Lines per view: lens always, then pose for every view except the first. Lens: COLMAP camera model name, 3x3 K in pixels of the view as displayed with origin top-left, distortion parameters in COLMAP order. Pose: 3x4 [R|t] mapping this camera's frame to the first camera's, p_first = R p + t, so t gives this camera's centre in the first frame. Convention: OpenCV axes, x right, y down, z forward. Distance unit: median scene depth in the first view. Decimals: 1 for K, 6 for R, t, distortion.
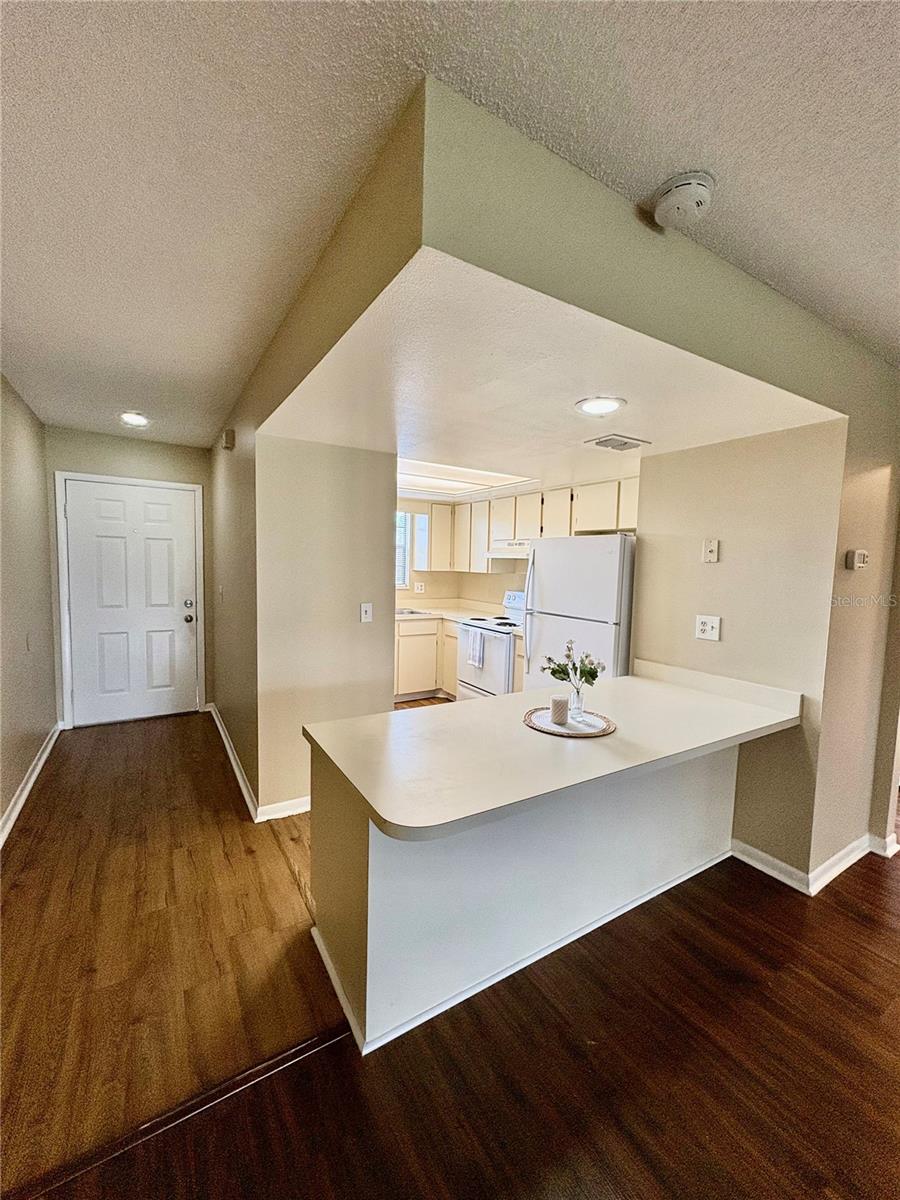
lens RADIAL K [[480.2, 0, 450.0], [0, 480.2, 600.0], [0, 0, 1]] dist [0.001039, 0.000156]
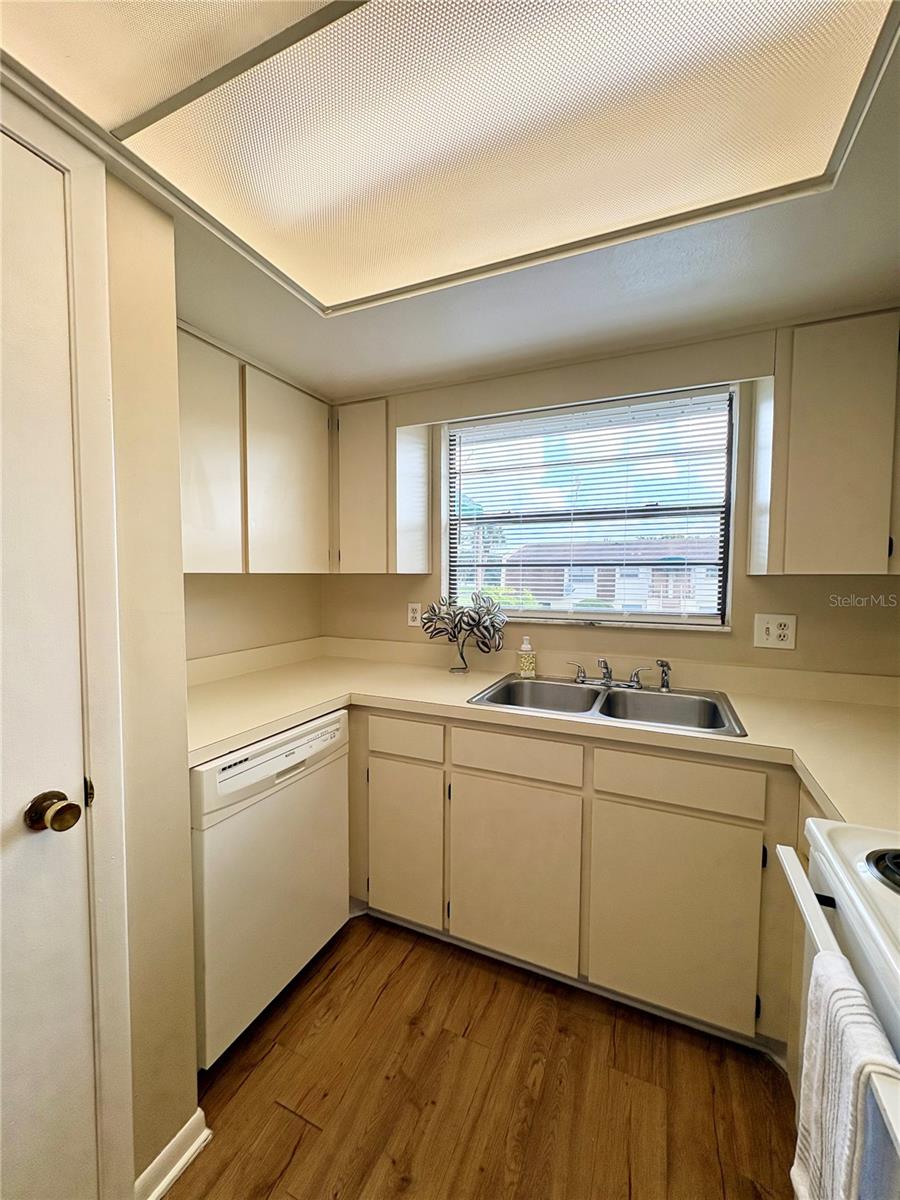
lens RADIAL K [[480.2, 0, 450.0], [0, 480.2, 600.0], [0, 0, 1]] dist [0.001039, 0.000156]
pose [[0.563704, 0.022668, -0.825666, 0.092608], [-0.058275, 0.998224, -0.012380, -0.036683], [0.823919, 0.055094, 0.564024, 0.798609]]
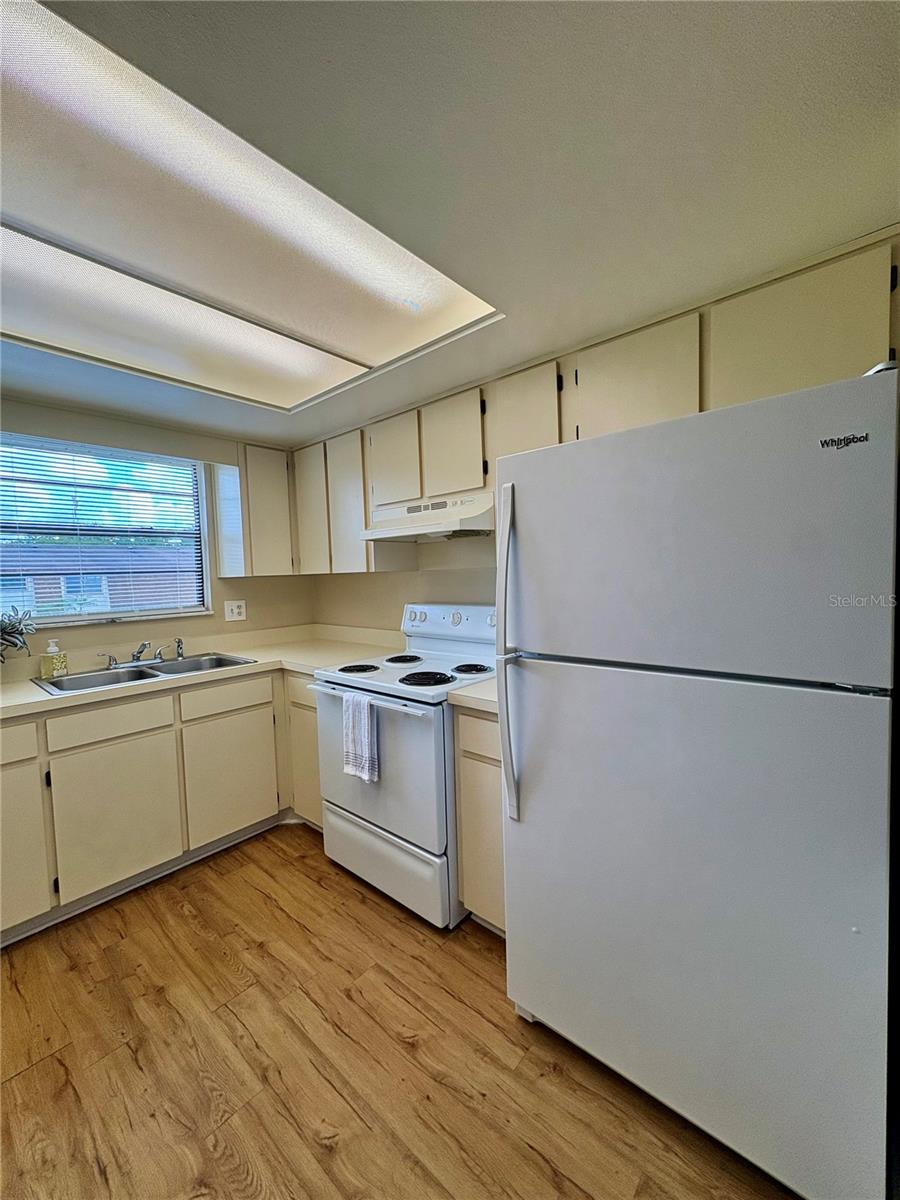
lens RADIAL K [[480.2, 0, 450.0], [0, 480.2, 600.0], [0, 0, 1]] dist [0.001039, 0.000156]
pose [[0.955732, -0.072378, 0.285198, 0.014788], [0.079518, 0.996742, -0.013520, -0.014058], [-0.283290, 0.035600, 0.958373, 0.528017]]
